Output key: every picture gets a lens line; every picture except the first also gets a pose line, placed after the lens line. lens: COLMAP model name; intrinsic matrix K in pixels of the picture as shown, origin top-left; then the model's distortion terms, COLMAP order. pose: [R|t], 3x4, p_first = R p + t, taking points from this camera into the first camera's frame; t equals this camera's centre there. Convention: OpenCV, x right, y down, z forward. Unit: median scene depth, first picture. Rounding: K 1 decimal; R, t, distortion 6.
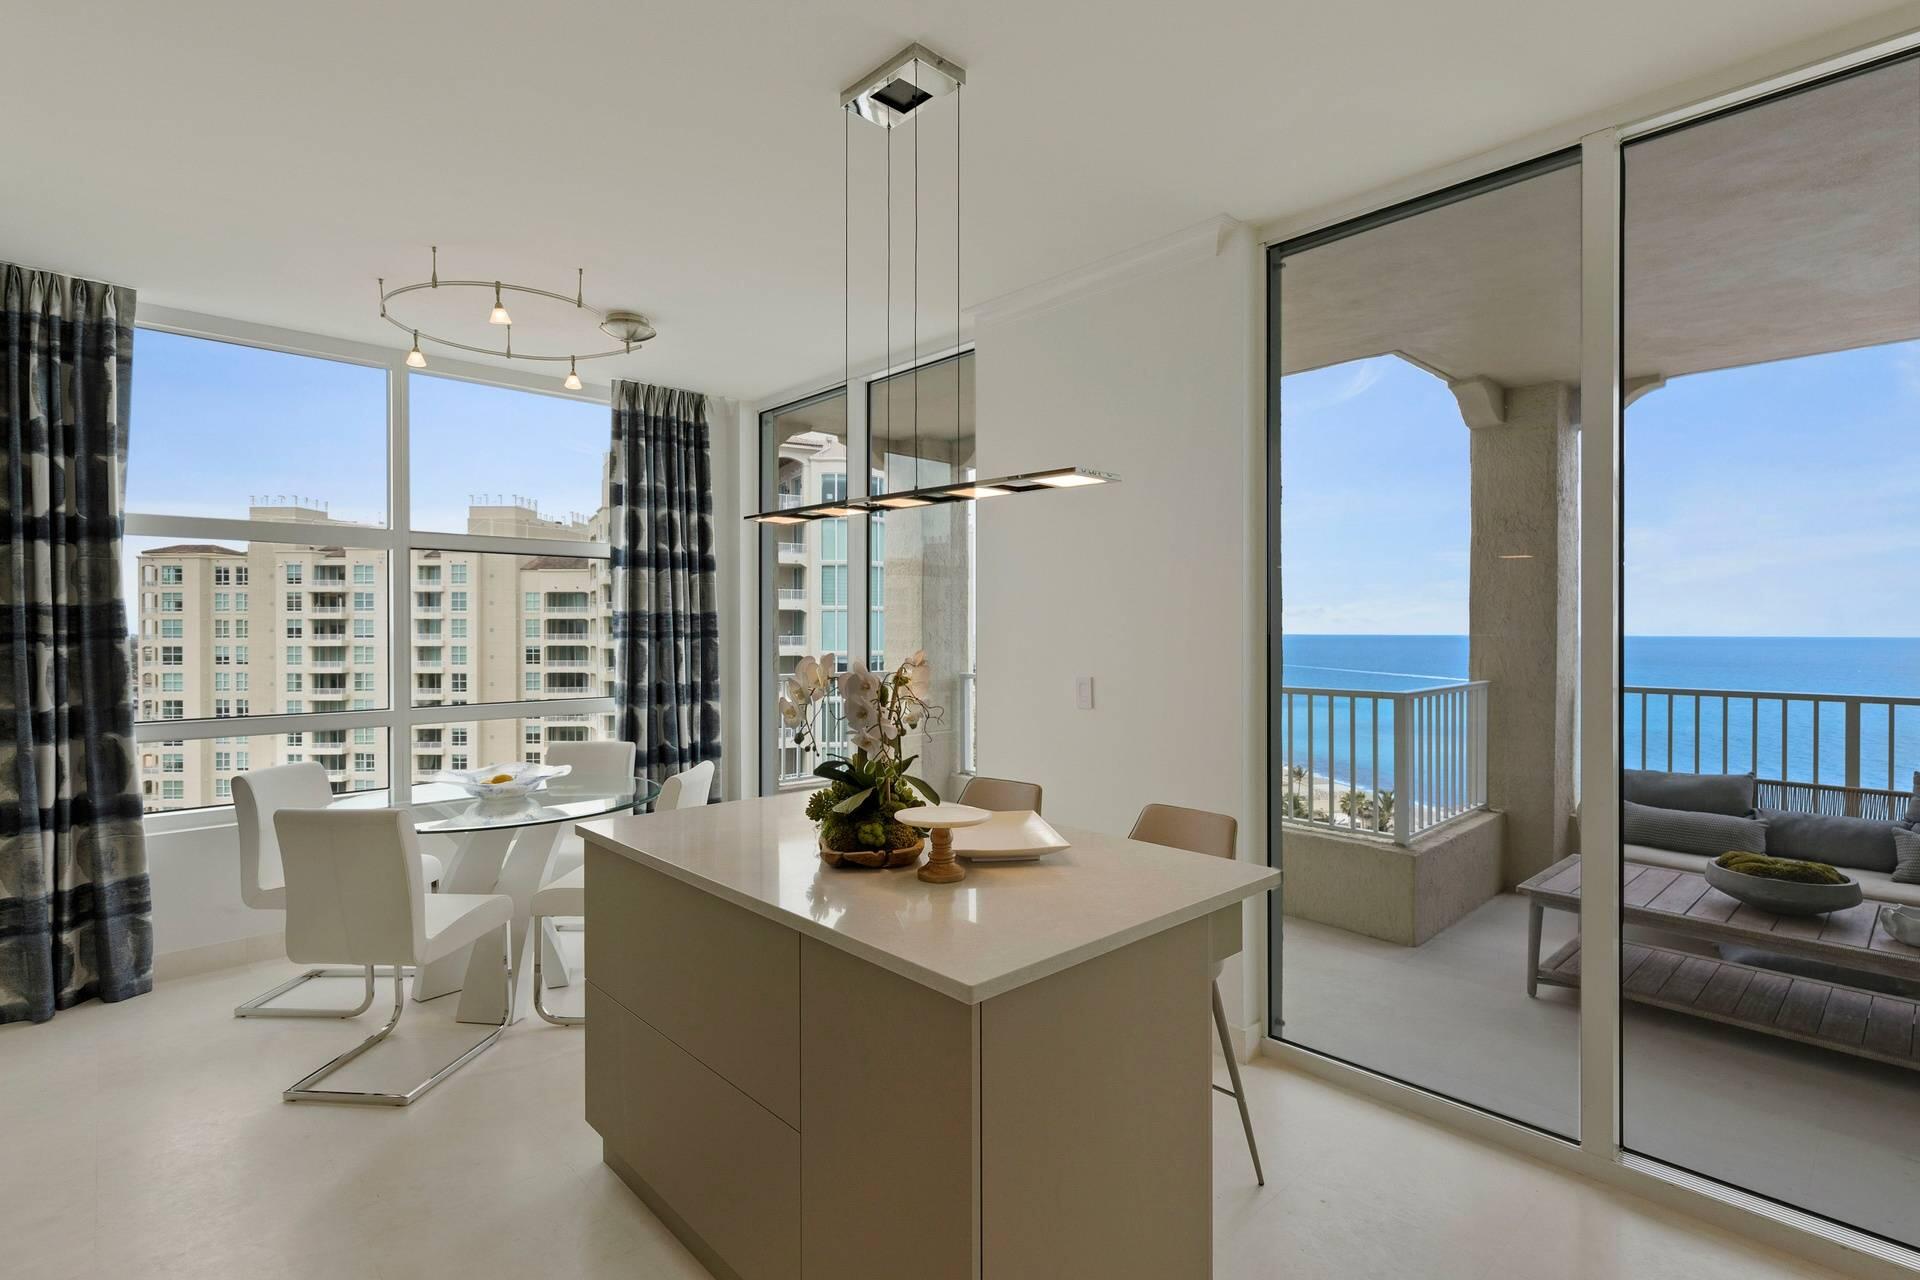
lens RADIAL K [[941.2, 0, 958.8], [0, 941.2, 640.8], [0, 0, 1]] dist [0.002894, 0.001154]
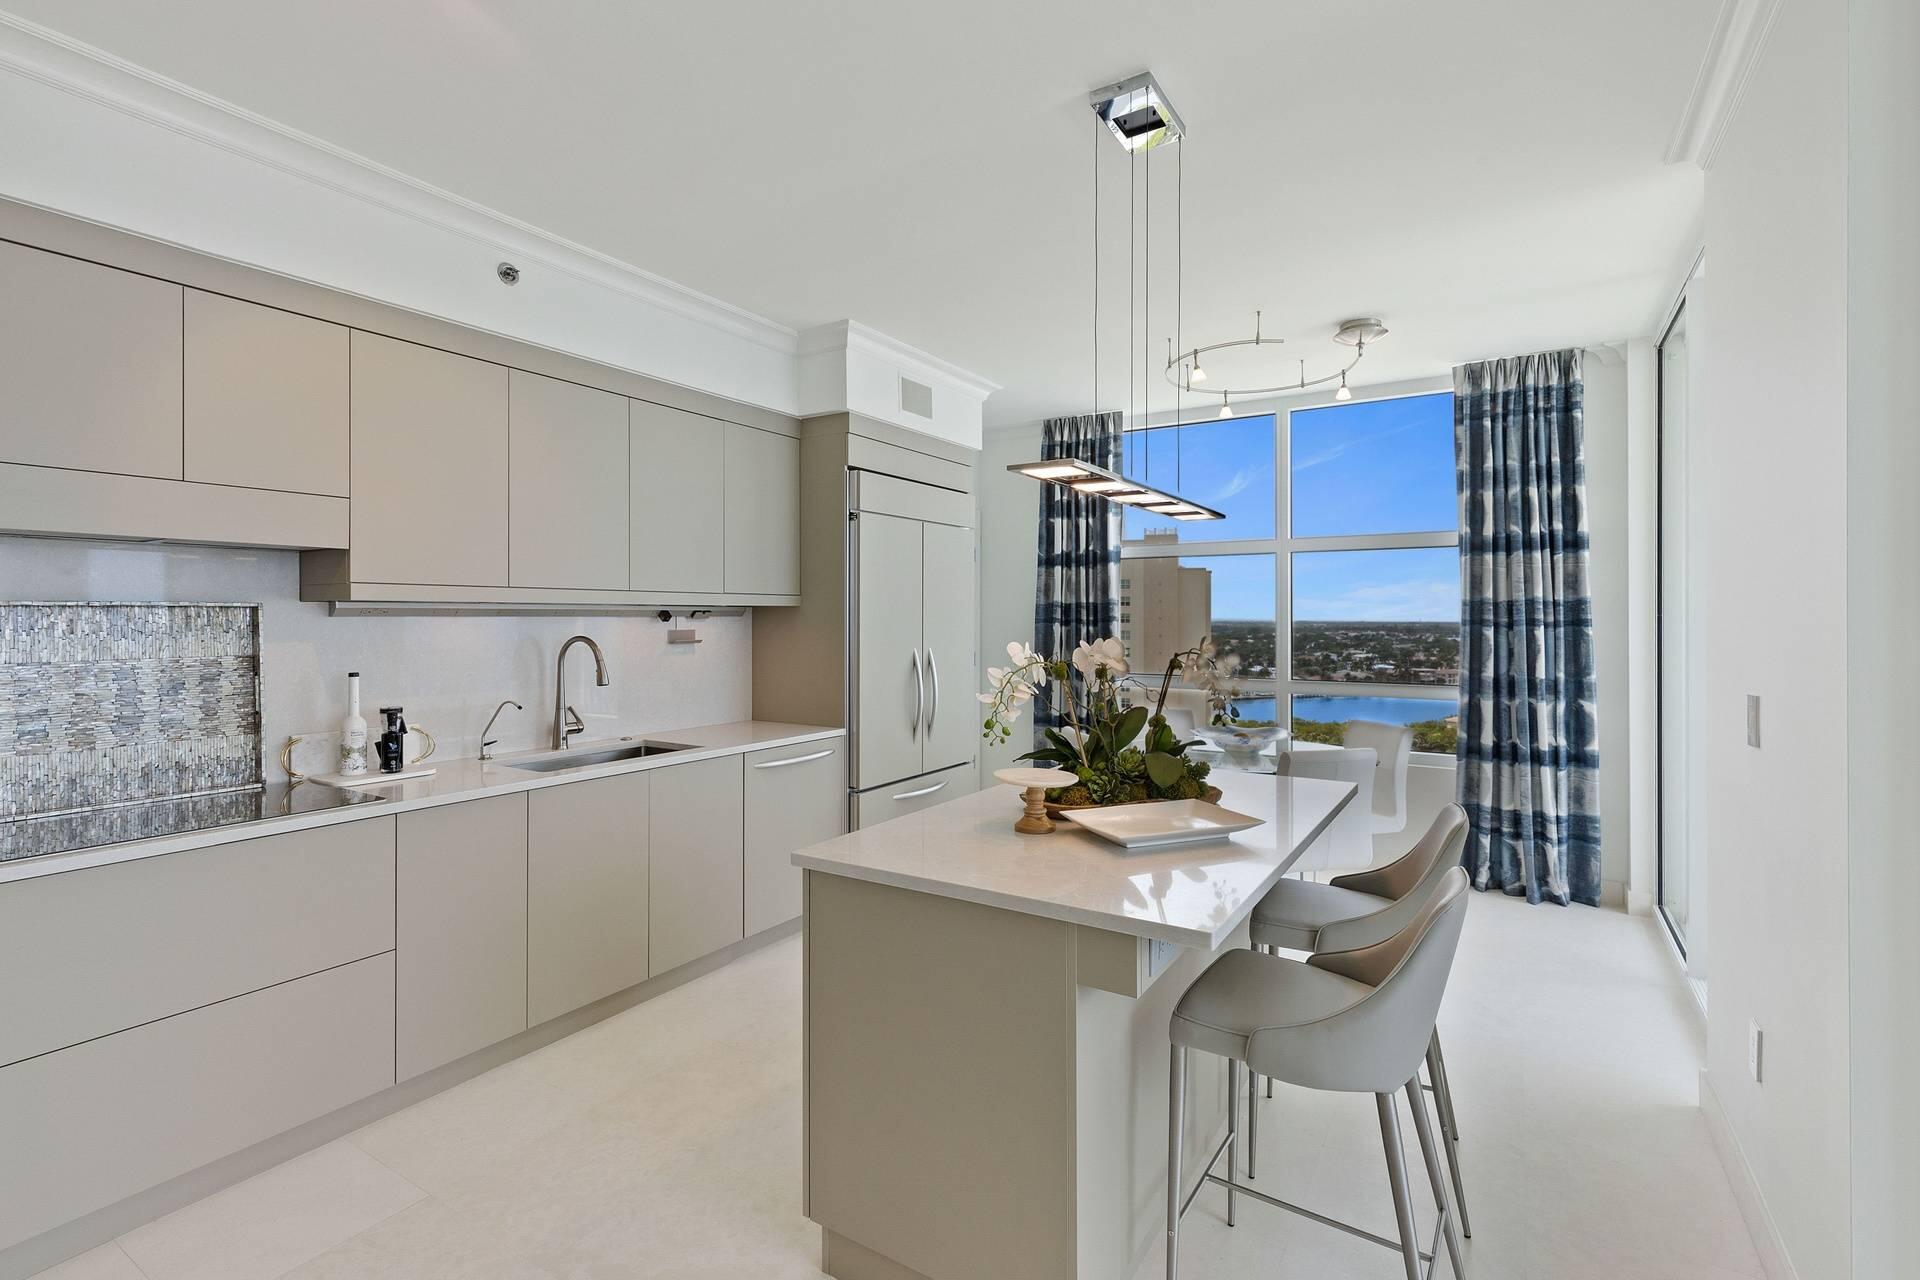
lens RADIAL K [[883.1, 0, 956.6], [0, 883.1, 618.6], [0, 0, 1]] dist [0.004904, 0.000026]
pose [[0.233482, 0.002179, -0.972359, 0.406145], [-0.014494, 0.999894, -0.001240, -0.001947], [0.972253, 0.014383, 0.233489, 0.261113]]
